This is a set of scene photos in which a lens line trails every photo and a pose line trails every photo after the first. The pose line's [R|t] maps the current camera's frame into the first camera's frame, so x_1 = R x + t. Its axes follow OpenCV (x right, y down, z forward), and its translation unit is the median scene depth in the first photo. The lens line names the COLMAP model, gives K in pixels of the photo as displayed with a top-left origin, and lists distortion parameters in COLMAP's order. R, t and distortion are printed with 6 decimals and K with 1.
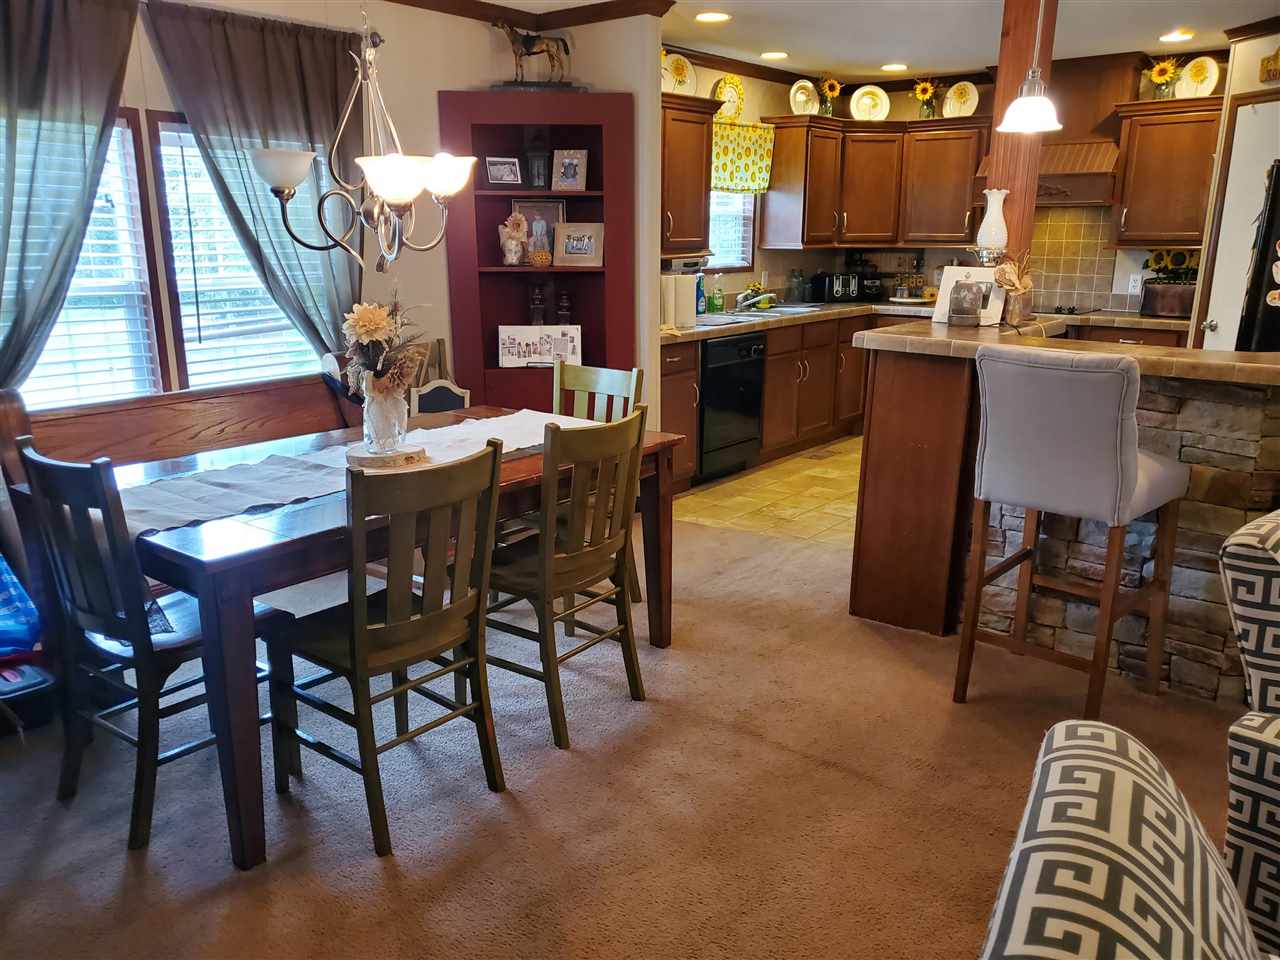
lens RADIAL K [[999.1, 0, 639.4], [0, 999.1, 490.5], [0, 0, 1]] dist [0.014029, -0.020327]
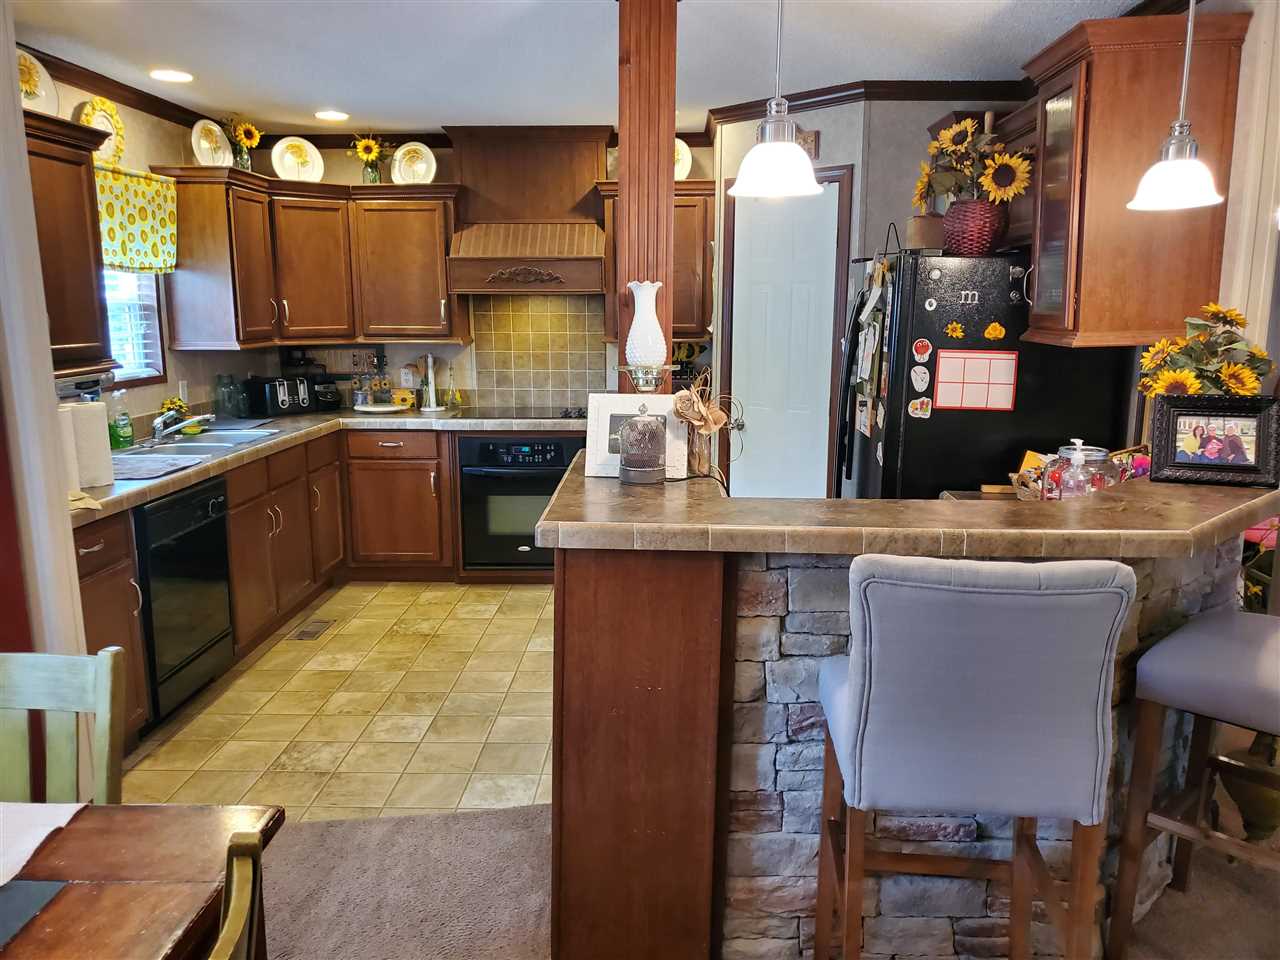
lens RADIAL K [[999.1, 0, 647.6], [0, 999.1, 497.8], [0, 0, 1]] dist [0.014029, -0.020327]
pose [[0.803043, -0.114486, 0.584820, -0.035862], [0.152573, 0.988162, -0.016059, -0.081699], [-0.576058, 0.102123, 0.811004, 0.263010]]
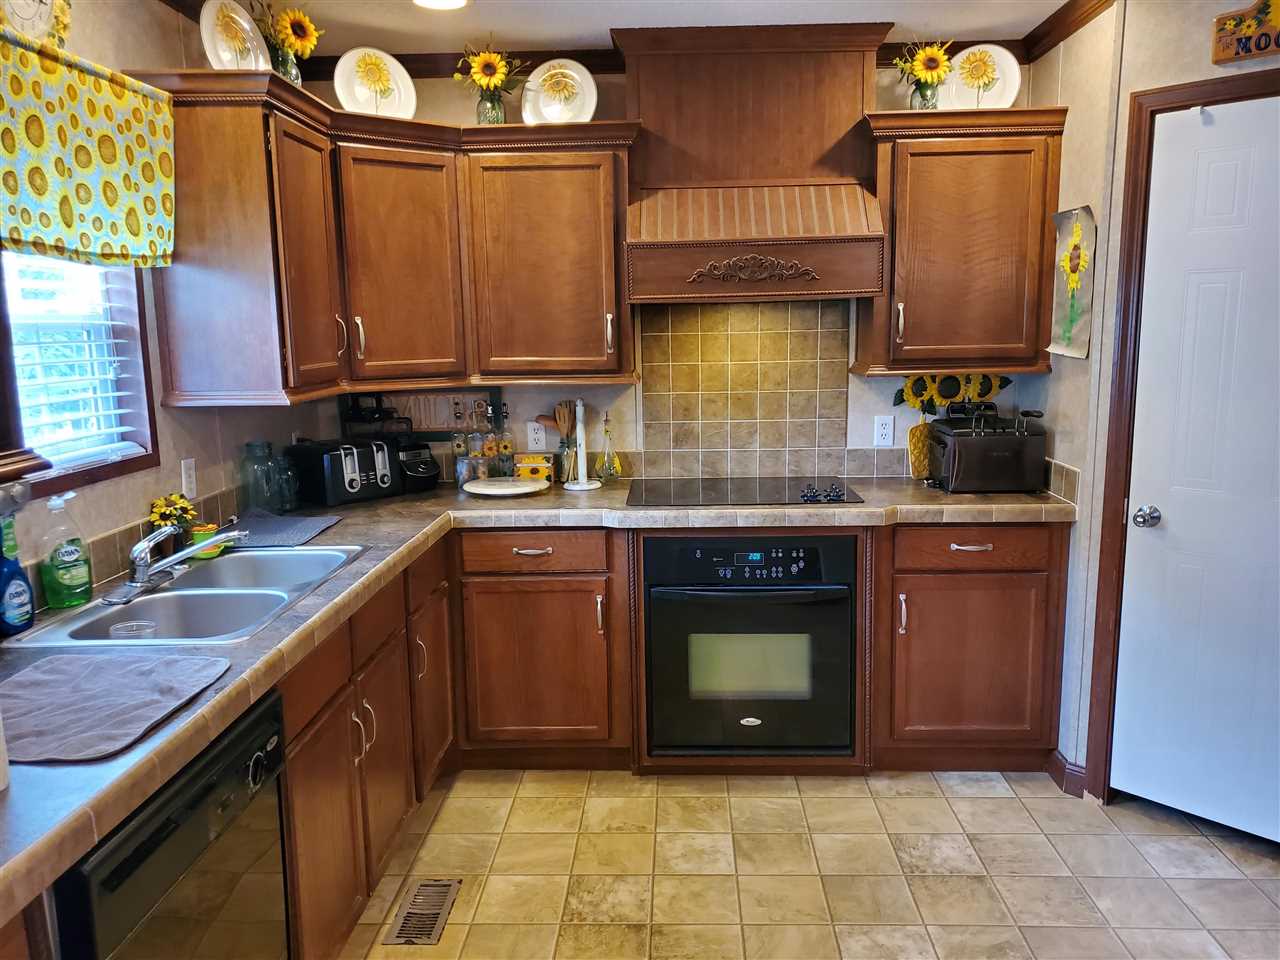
lens RADIAL K [[999.1, 0, 649.5], [0, 999.1, 499.0], [0, 0, 1]] dist [0.014029, -0.020327]
pose [[0.805013, -0.115637, 0.581879, 0.042267], [0.166926, 0.985344, -0.035120, -0.170156], [-0.569289, 0.125403, 0.812517, 0.610292]]
